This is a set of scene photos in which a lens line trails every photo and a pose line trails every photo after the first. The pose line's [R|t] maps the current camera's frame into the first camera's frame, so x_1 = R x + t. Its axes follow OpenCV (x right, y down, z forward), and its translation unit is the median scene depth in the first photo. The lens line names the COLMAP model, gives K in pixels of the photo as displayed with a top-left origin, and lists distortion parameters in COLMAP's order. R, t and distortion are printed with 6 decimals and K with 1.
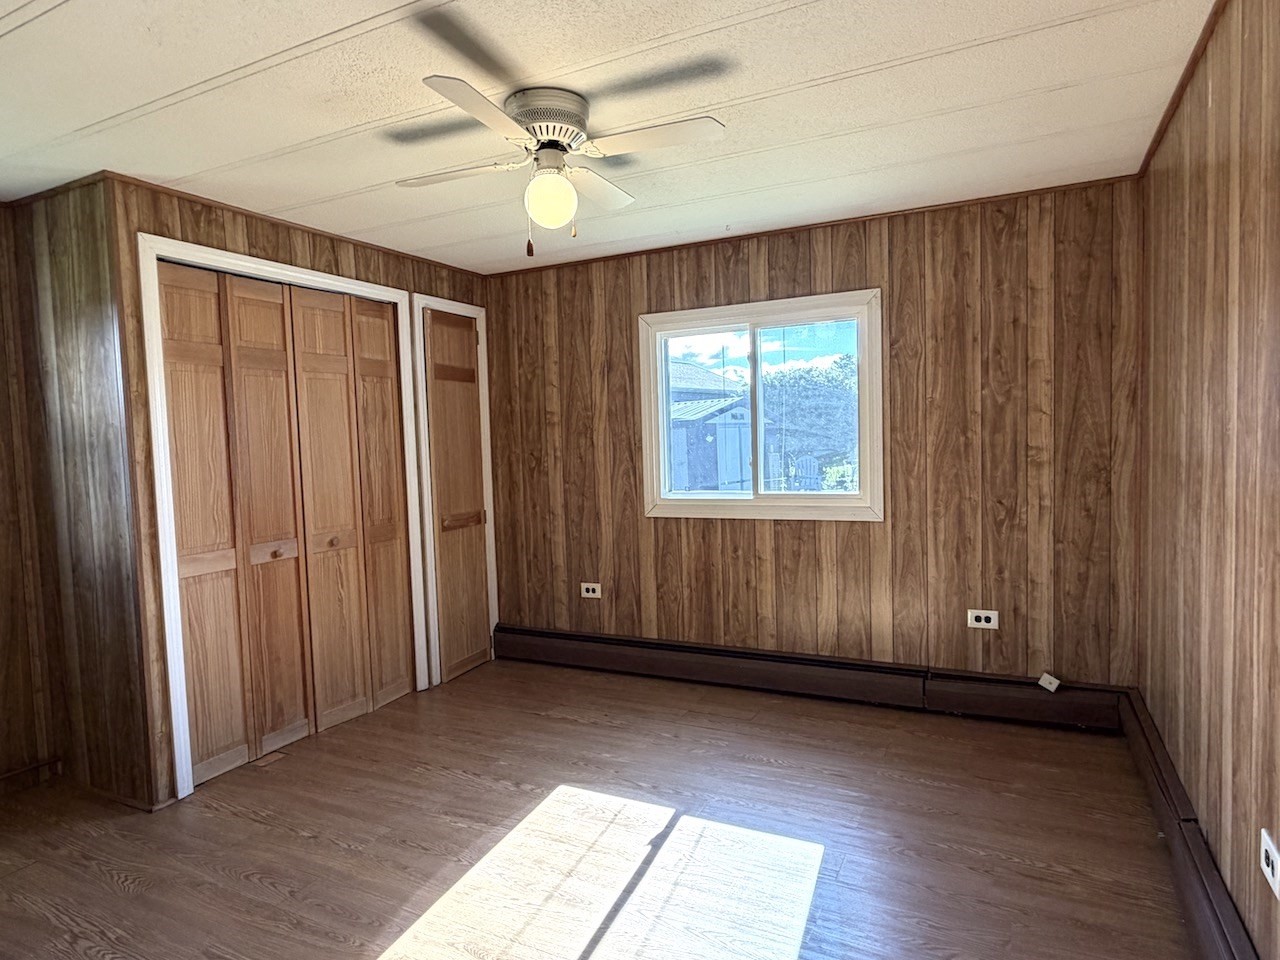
lens RADIAL K [[754.0, 0, 640.9], [0, 754.0, 484.3], [0, 0, 1]] dist [-0.006689, 0.002164]
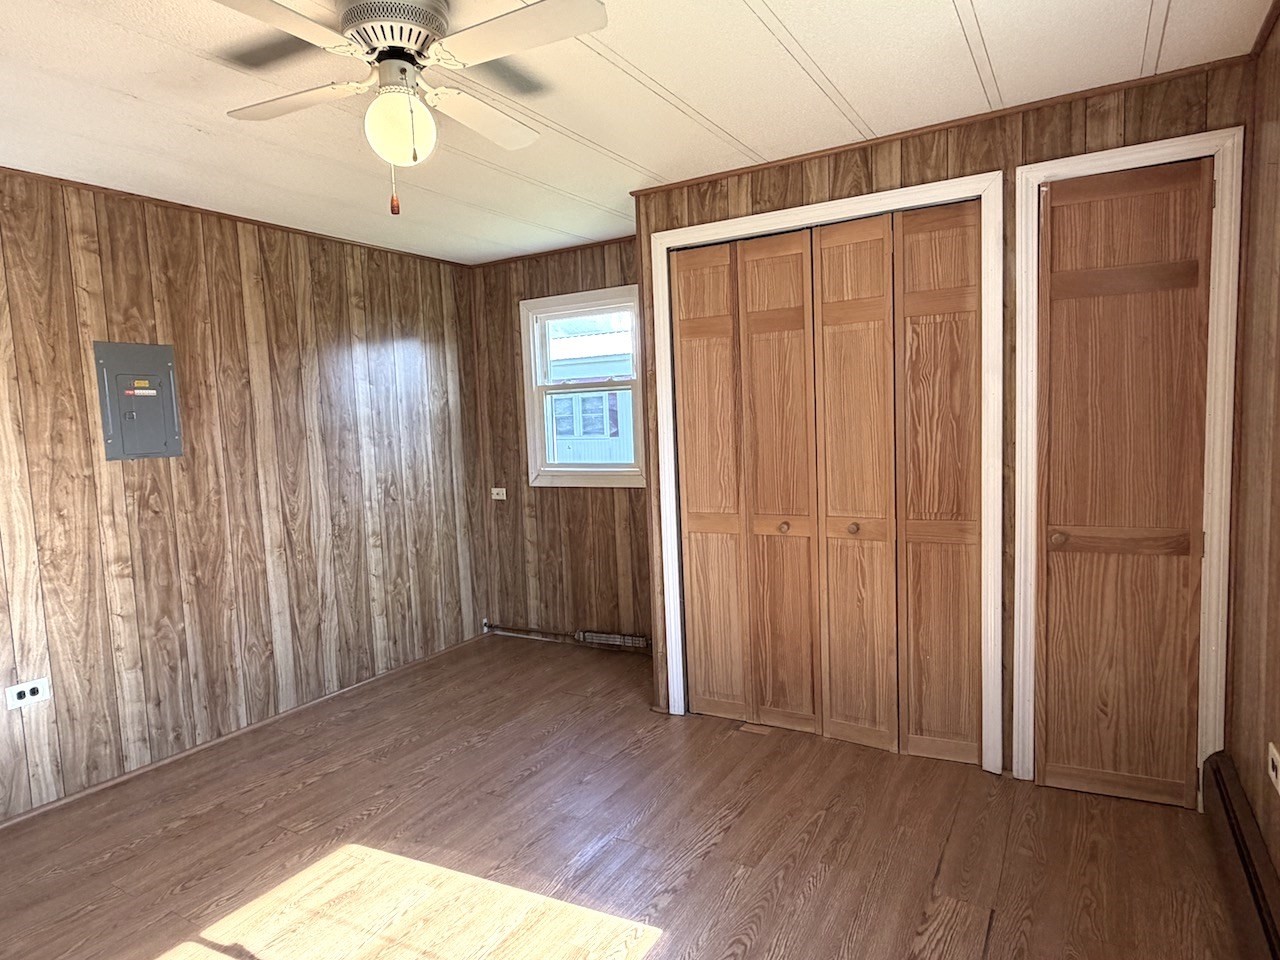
lens RADIAL K [[754.0, 0, 635.3], [0, 754.0, 485.5], [0, 0, 1]] dist [-0.006689, 0.002164]
pose [[-0.074070, 0.128420, -0.988950, 0.423884], [-0.015239, 0.991412, 0.129881, -0.075404], [0.997137, 0.024690, -0.071477, 0.821399]]
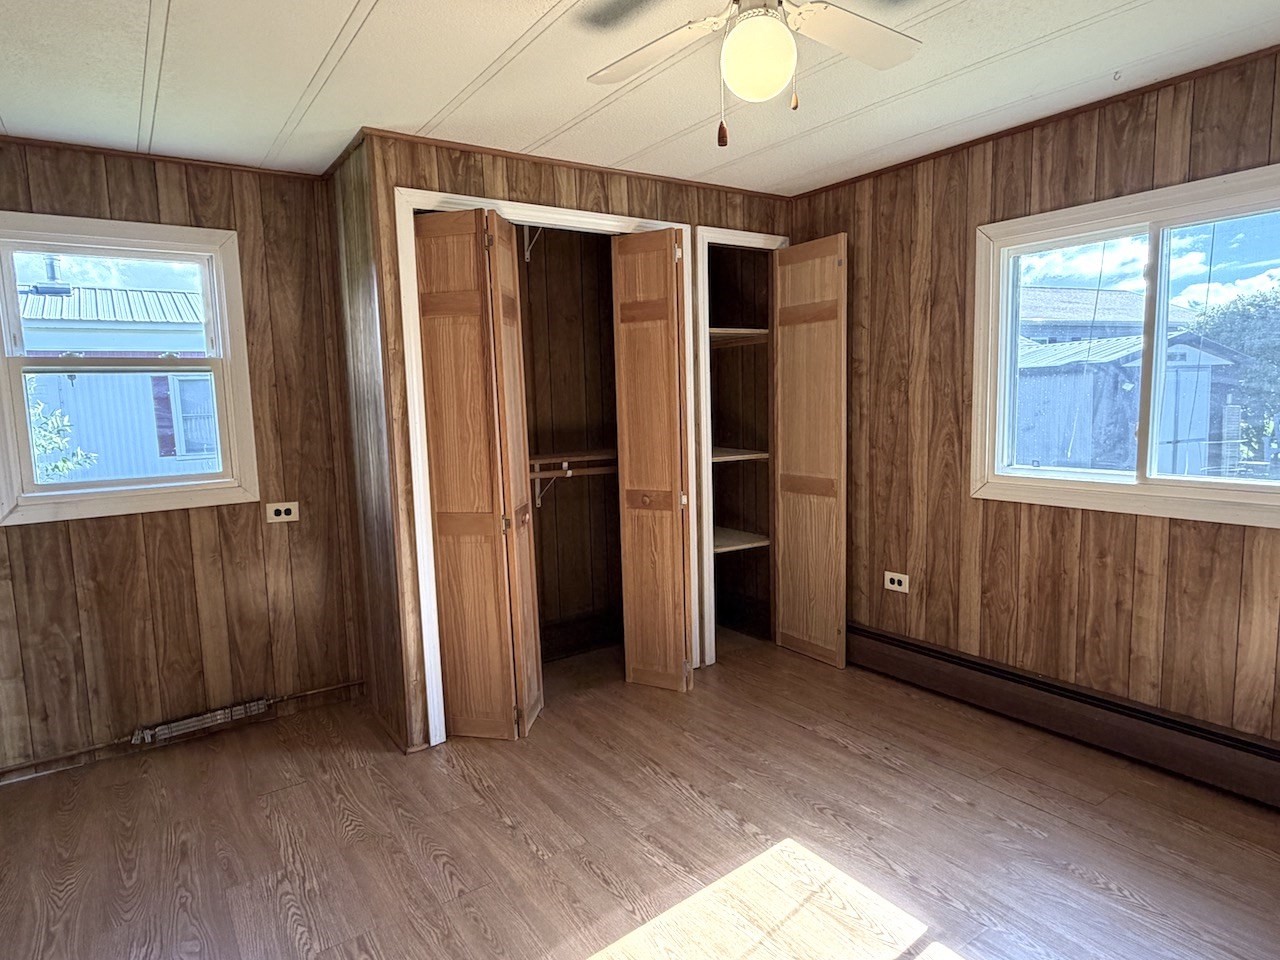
lens RADIAL K [[754.0, 0, 637.1], [0, 754.0, 485.2], [0, 0, 1]] dist [-0.006689, 0.002164]
pose [[0.874251, 0.063671, -0.481281, 0.088540], [-0.027556, 0.996272, 0.081746, -0.025337], [0.484692, -0.058205, 0.872746, 0.202660]]
